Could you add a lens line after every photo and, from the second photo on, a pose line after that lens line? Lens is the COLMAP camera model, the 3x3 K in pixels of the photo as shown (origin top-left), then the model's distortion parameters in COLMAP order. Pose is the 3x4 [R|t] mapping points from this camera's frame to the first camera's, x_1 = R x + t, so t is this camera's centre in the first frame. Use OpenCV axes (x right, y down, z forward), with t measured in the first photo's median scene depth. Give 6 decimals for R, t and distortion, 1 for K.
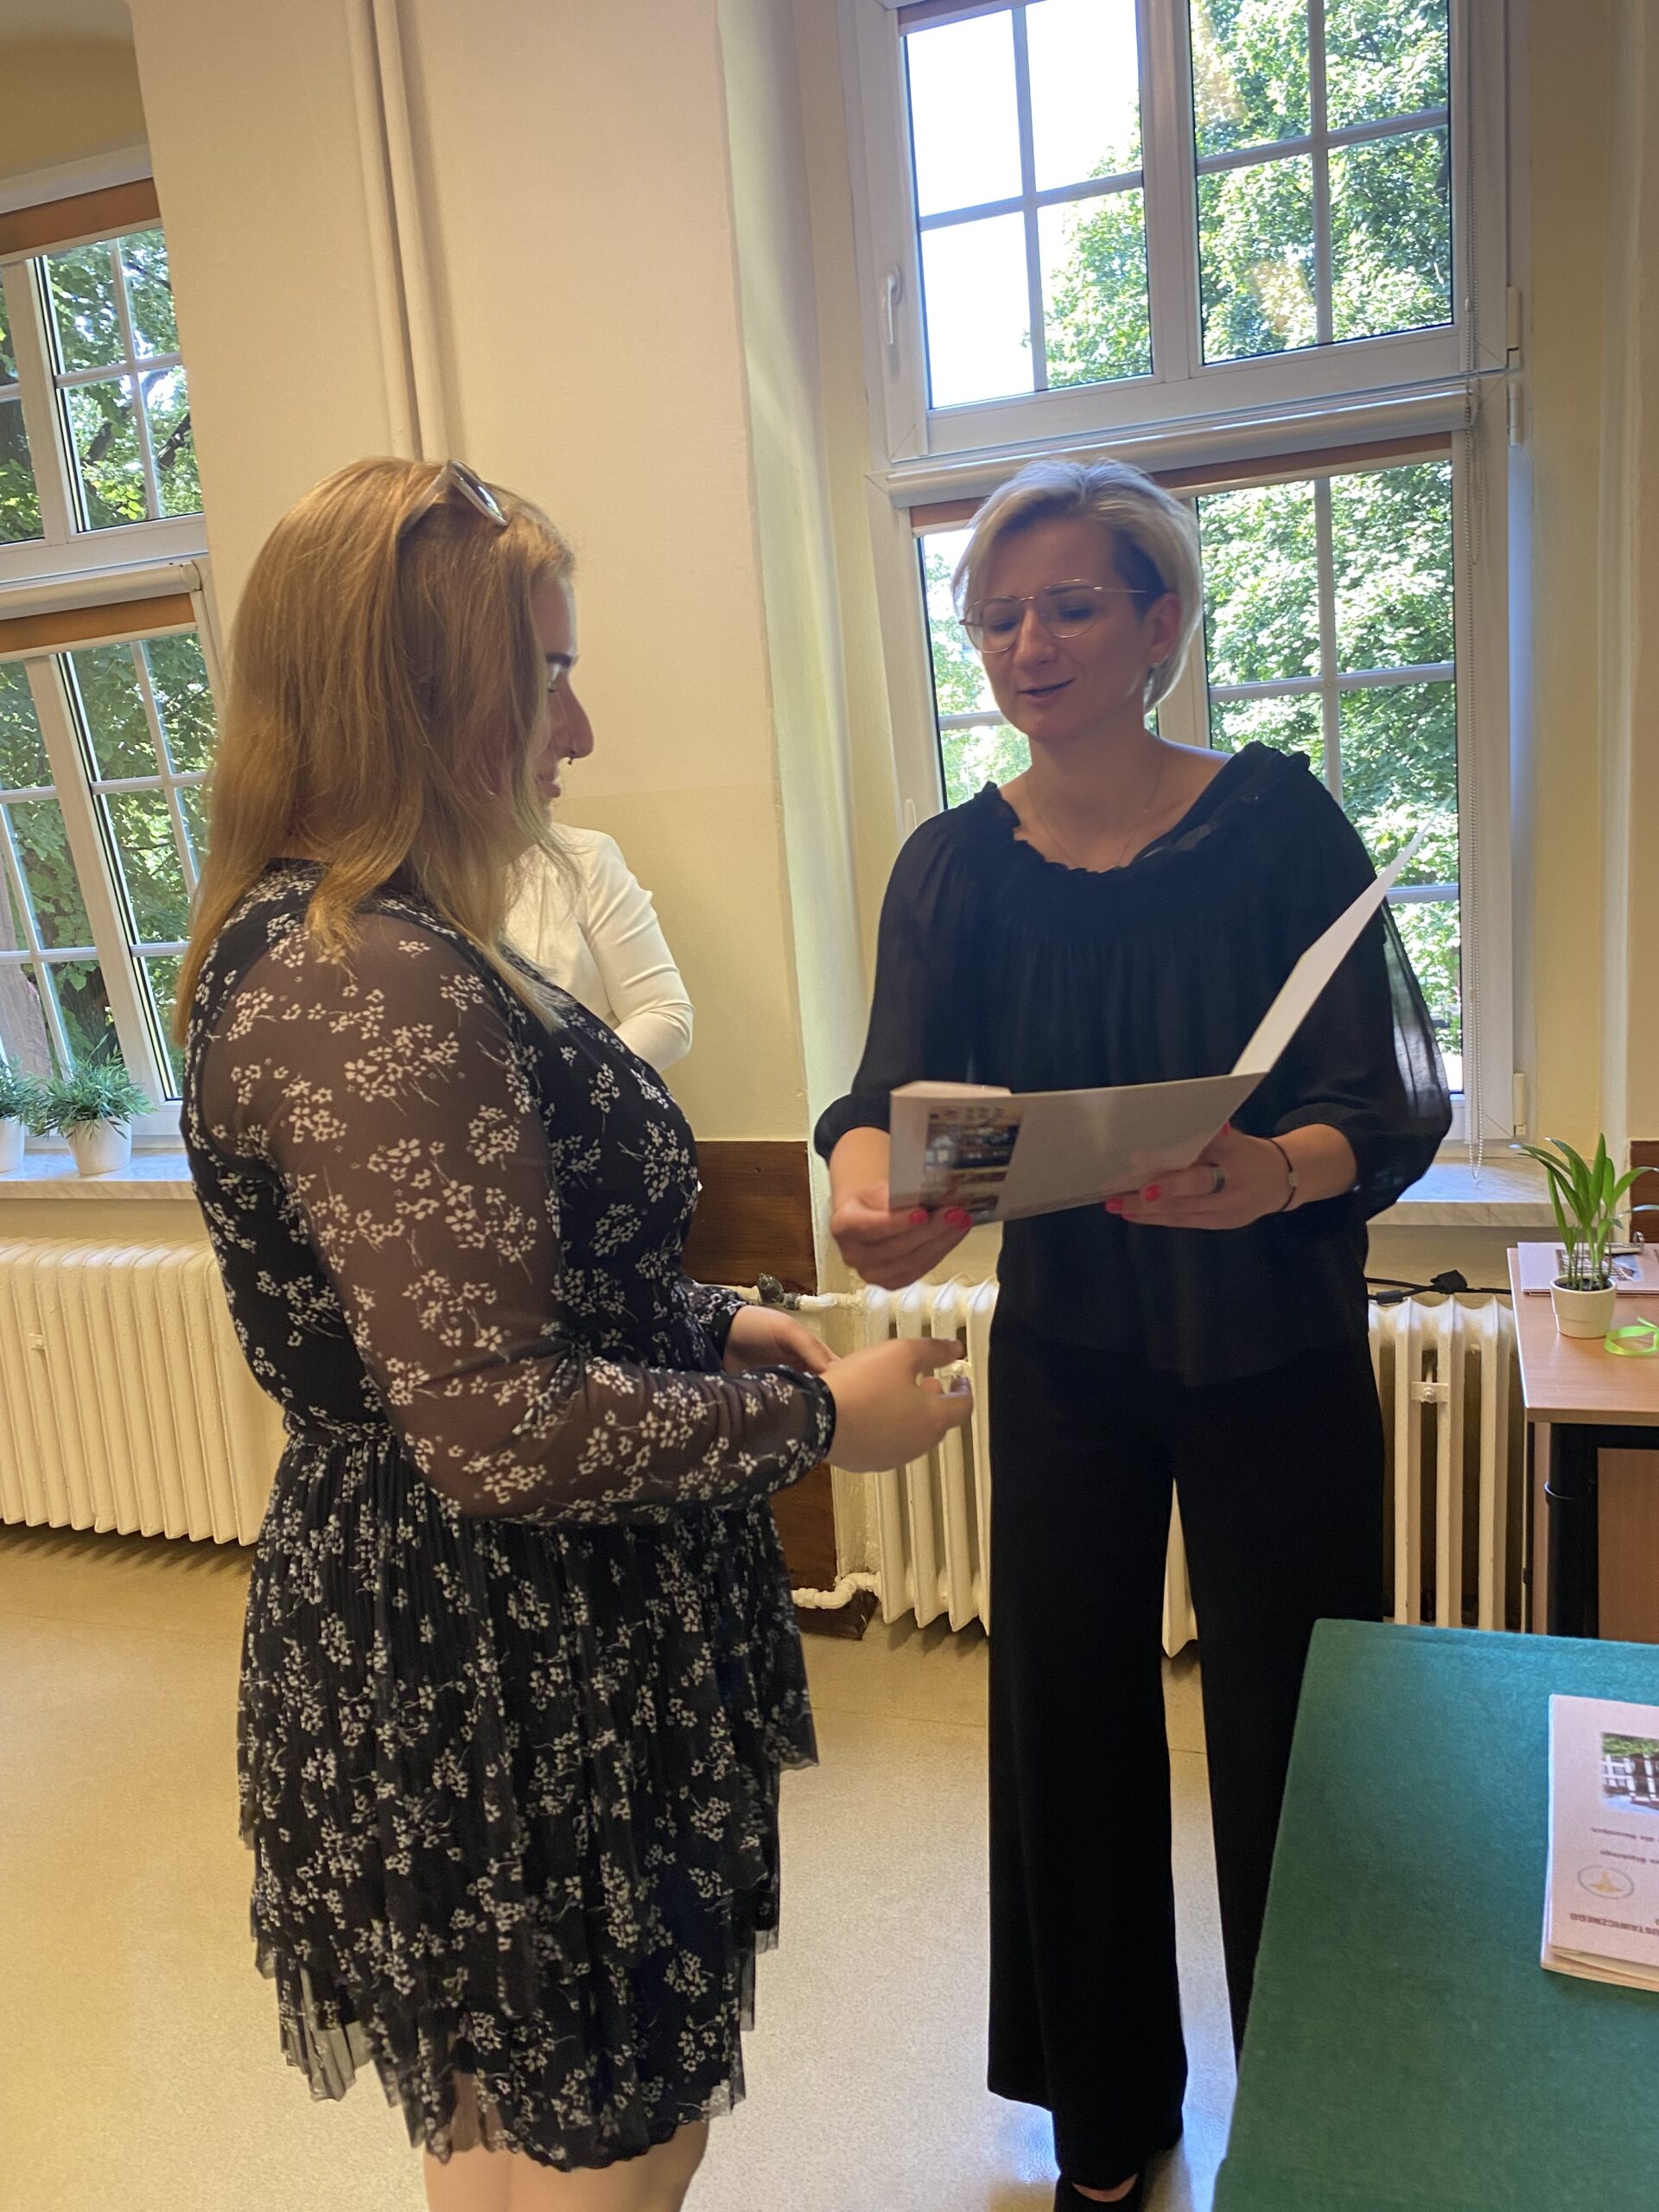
lens RADIAL K [[1654.4, 0, 825.9], [0, 1654.4, 1113.5], [0, 0, 1]] dist [0.122855, -0.264813]
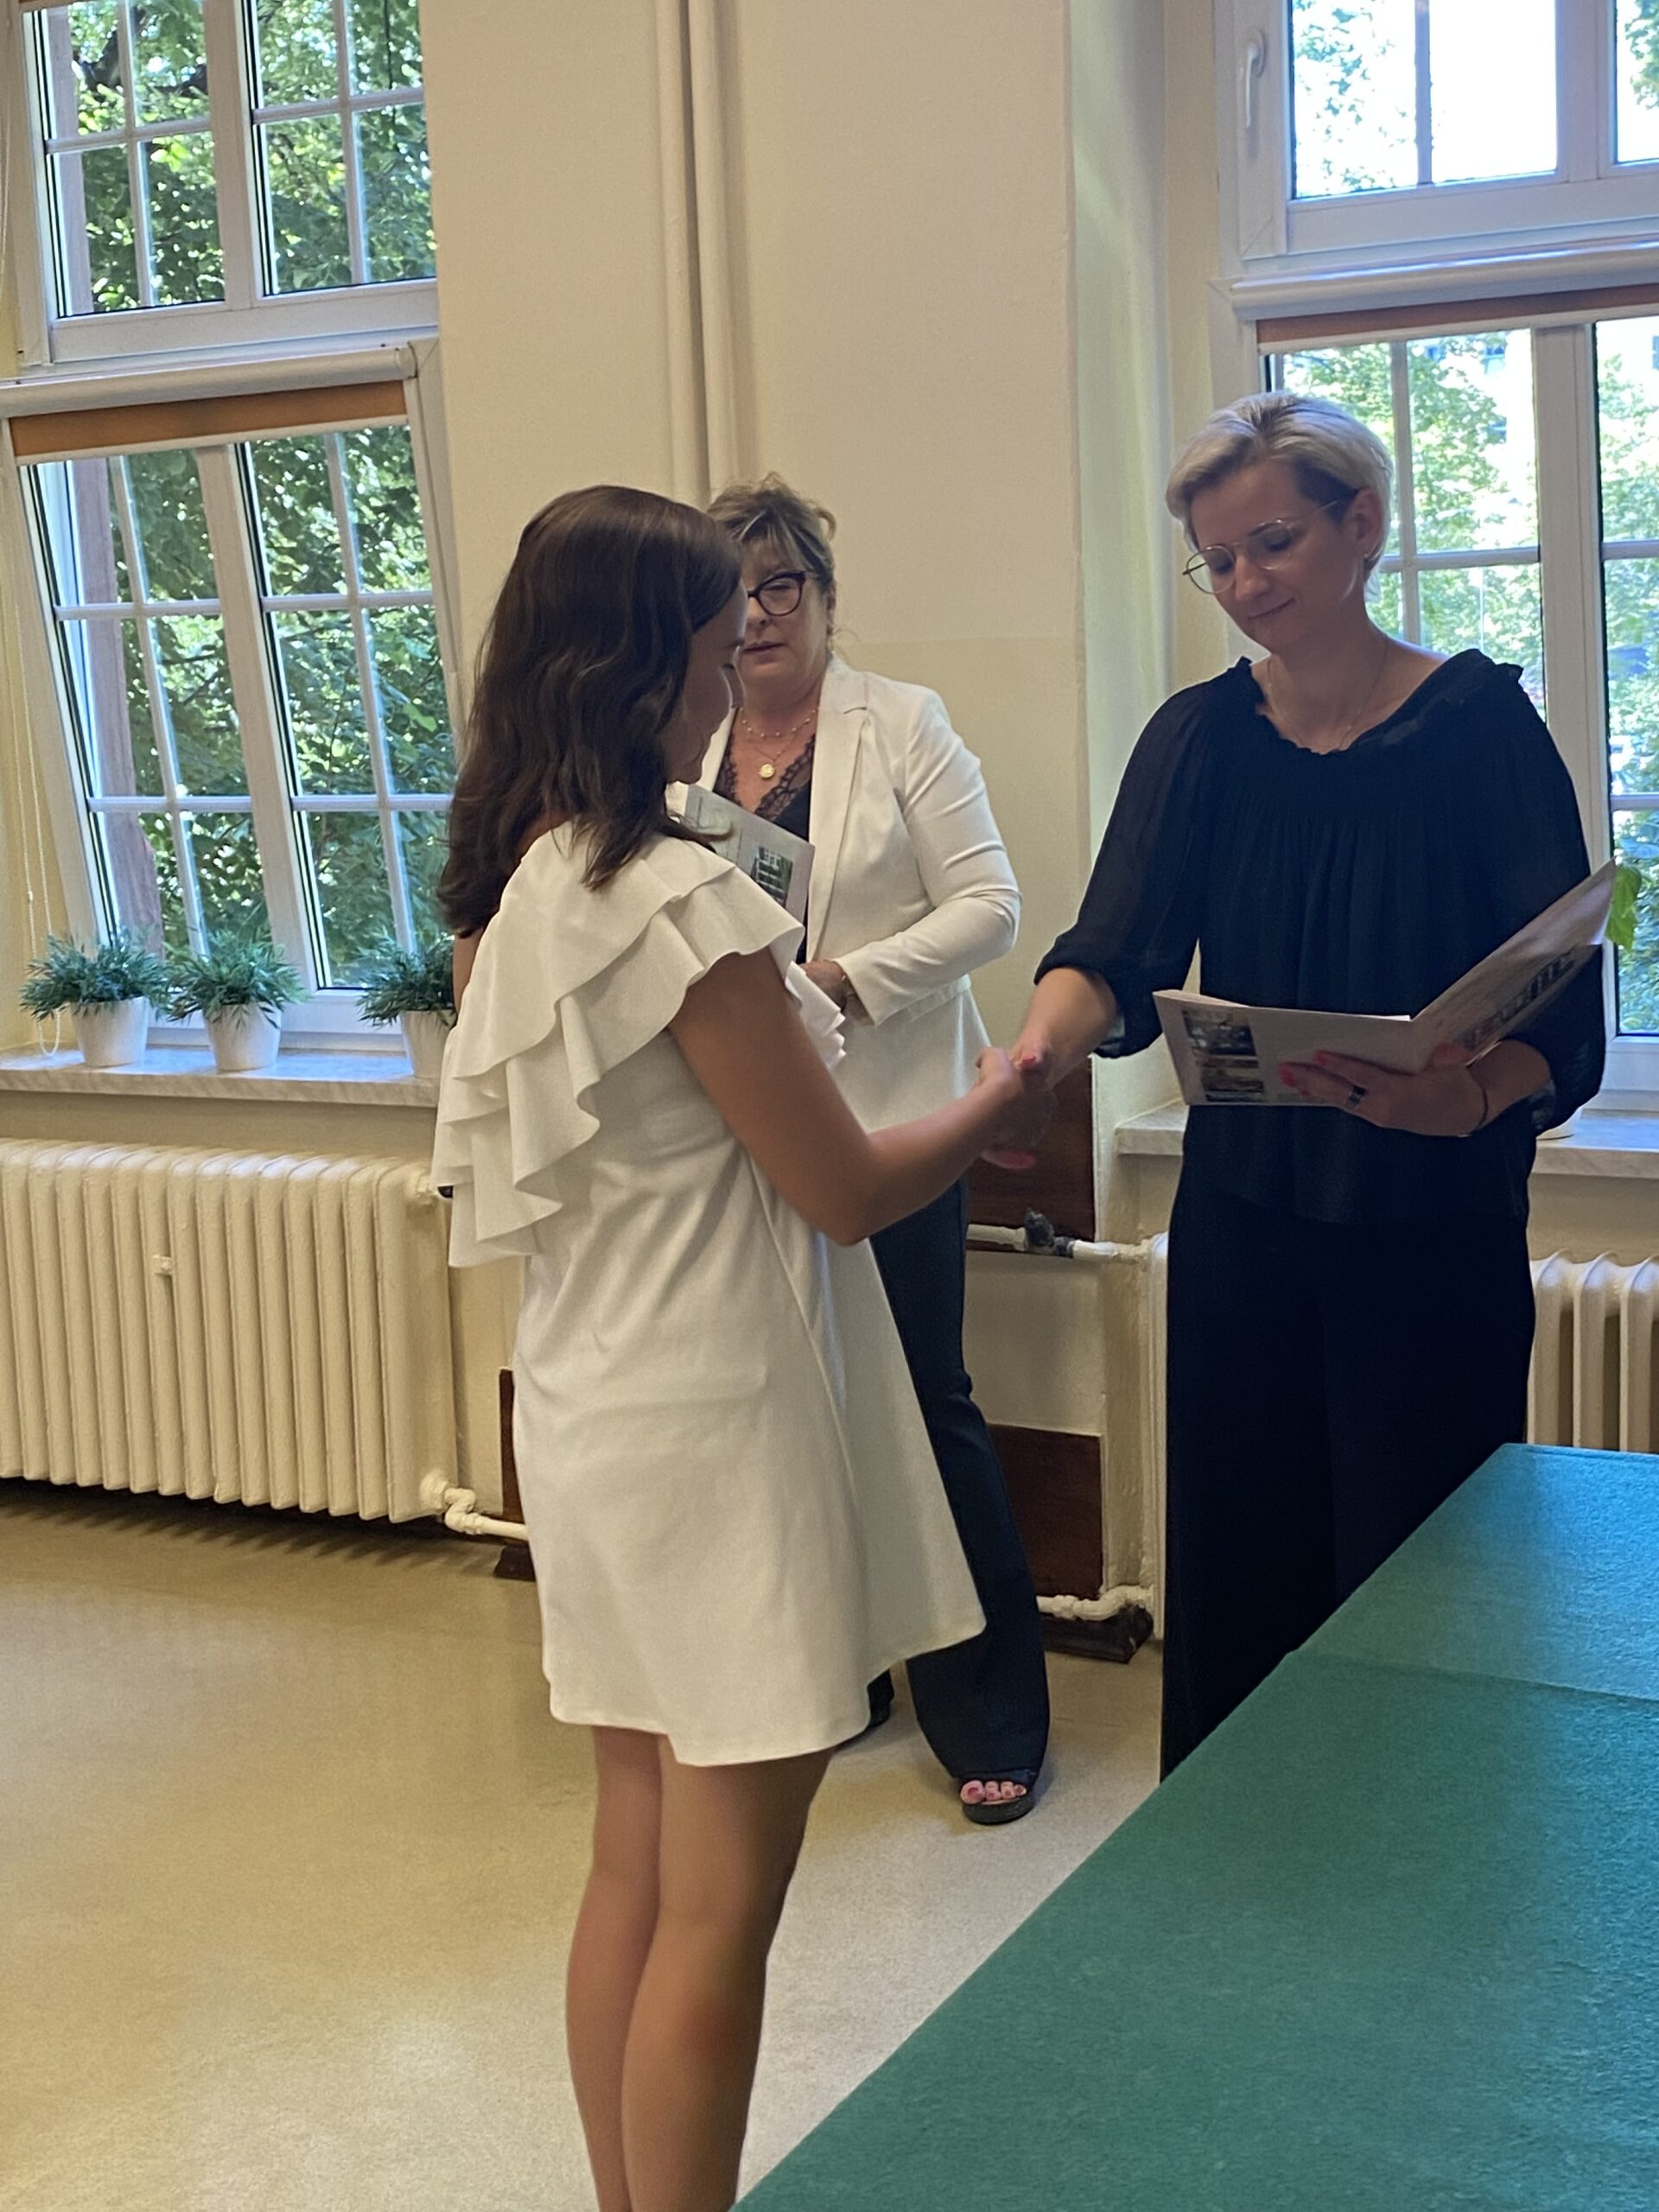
lens RADIAL K [[2903.7, 0, 847.1], [0, 2903.7, 1084.1], [0, 0, 1]] dist [0.187104, -0.621529]
pose [[0.991239, 0.055362, -0.119914, 0.042449], [-0.058125, 0.998115, -0.019670, 0.064957], [0.118599, 0.026468, 0.992589, -0.478506]]
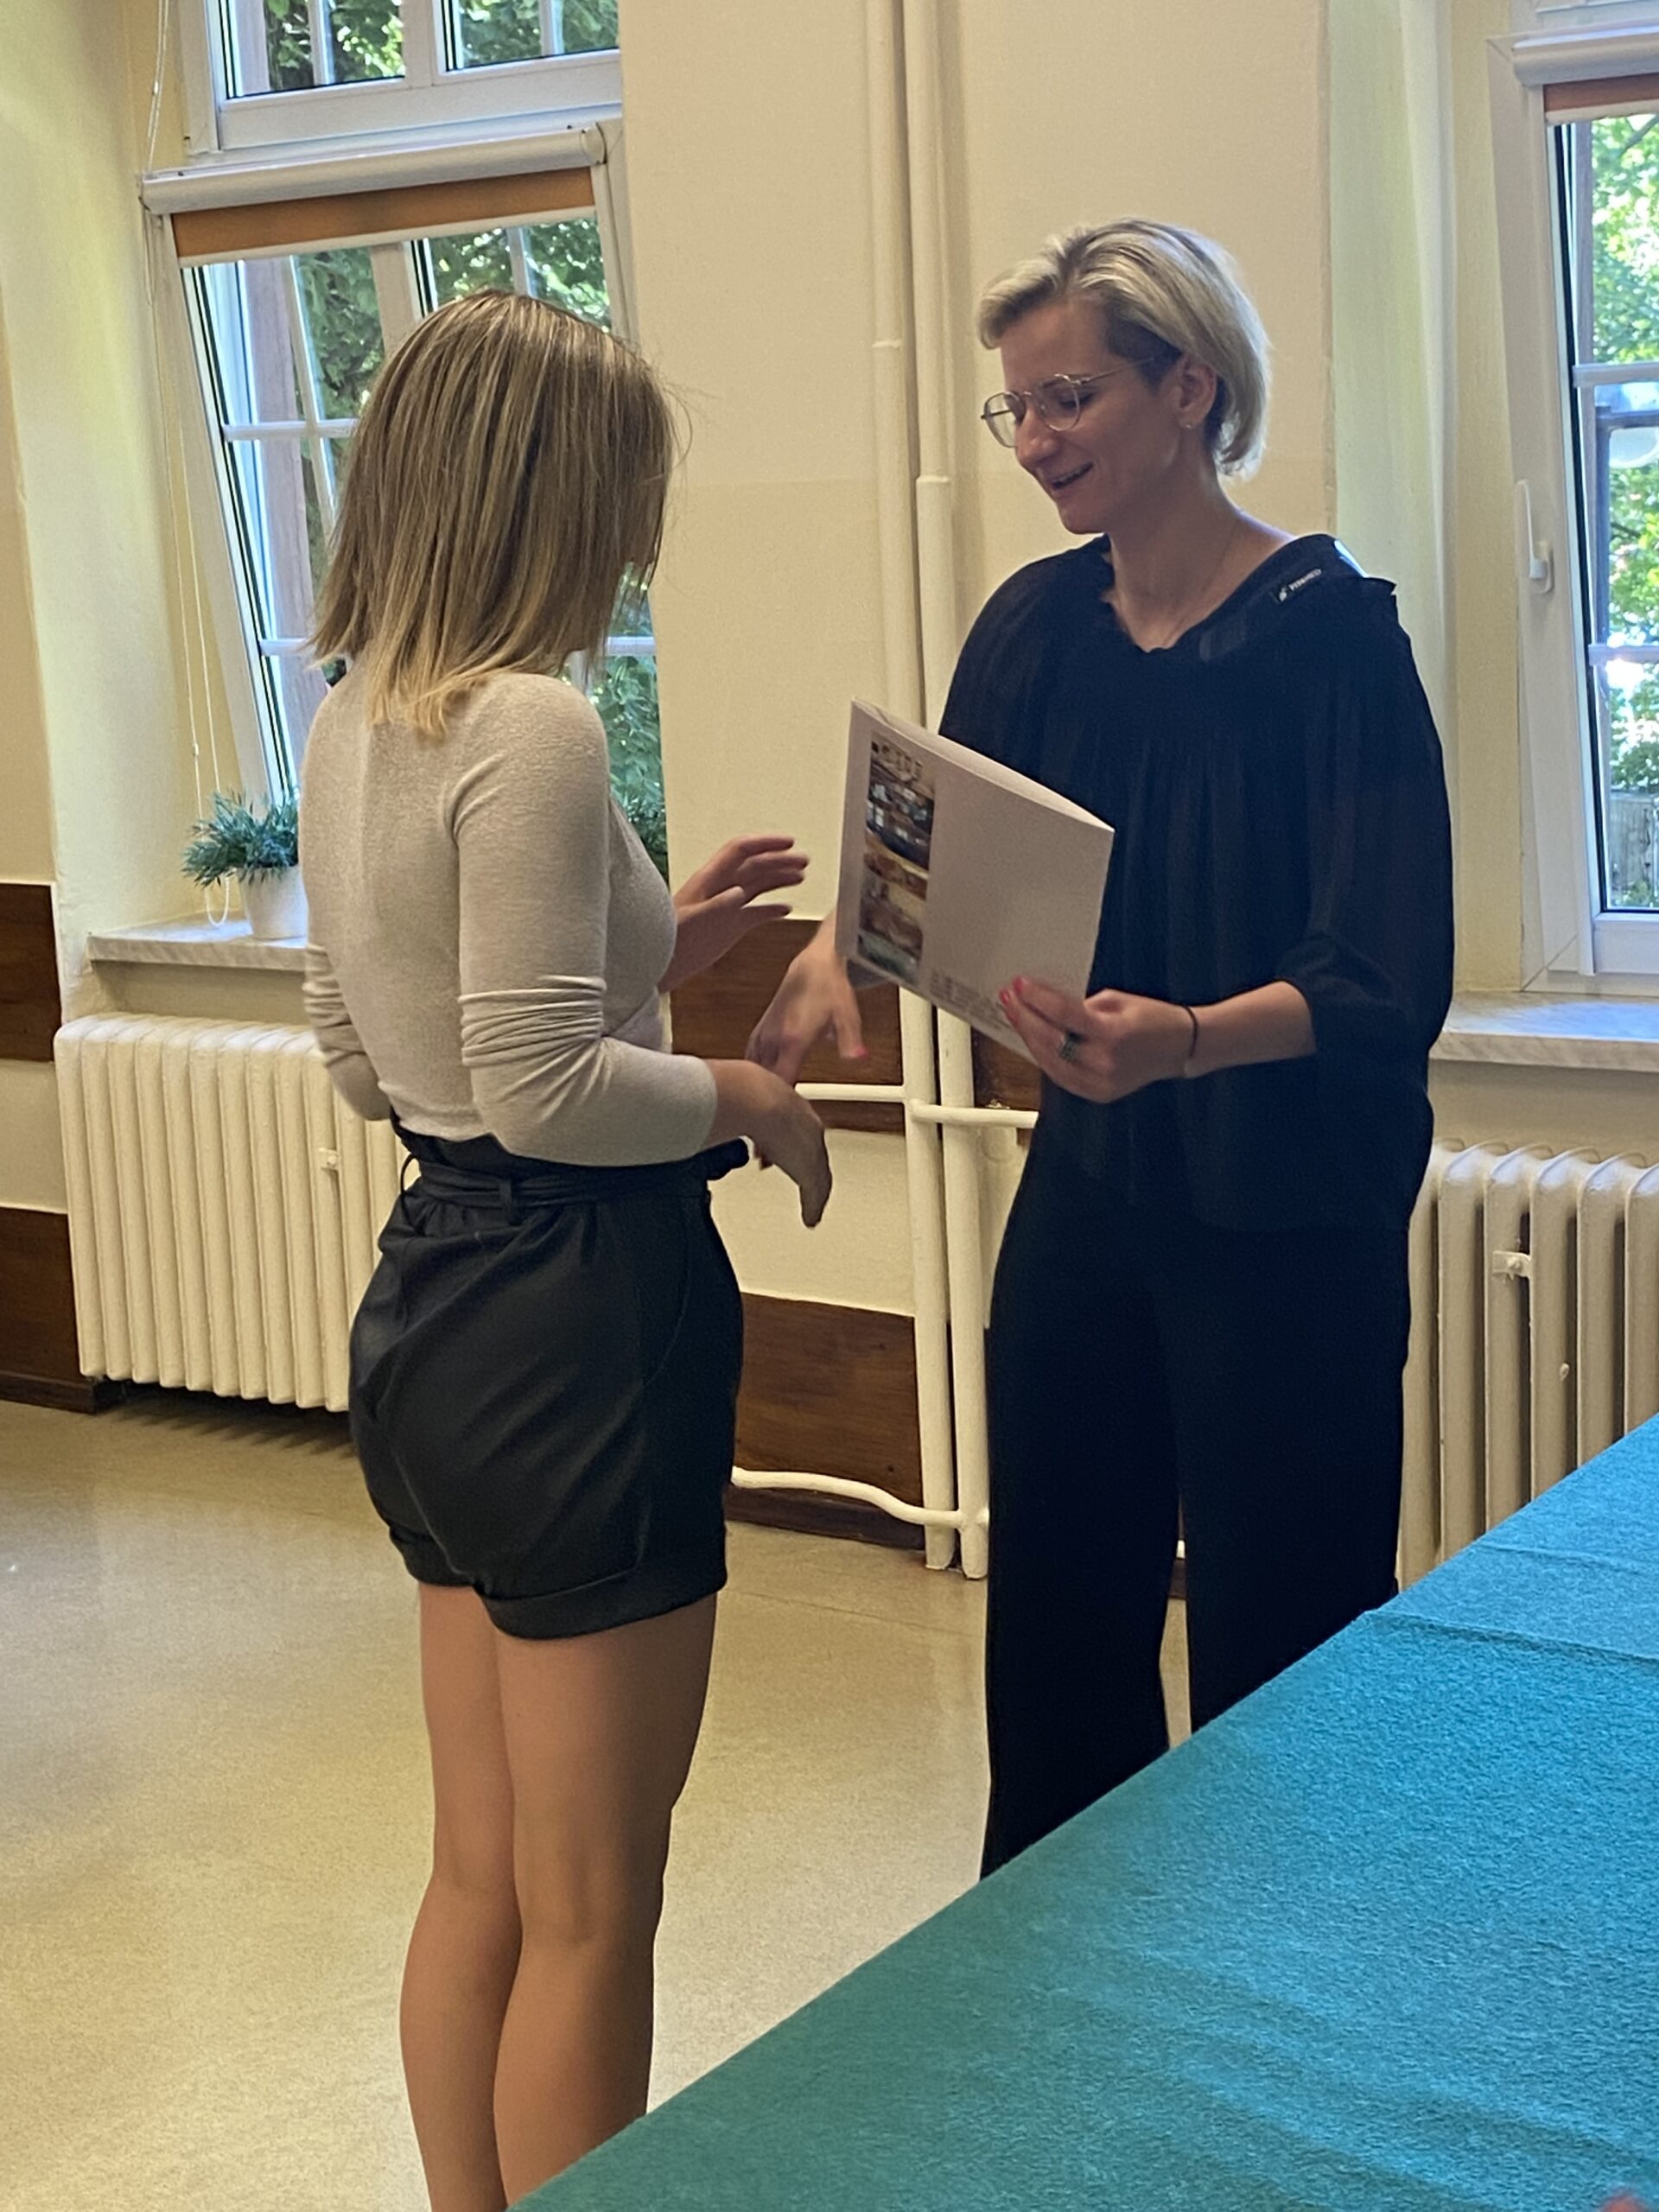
lens RADIAL K [[3428.0, 0, 831.7], [0, 3428.0, 1112.2], [0, 0, 1]] dist [0.162496, -0.530204]
pose [[0.967772, 0.077737, -0.239529, 0.139912], [-0.071580, 0.996845, 0.034310, 0.053225], [0.241441, -0.016059, 0.970283, -0.529326]]
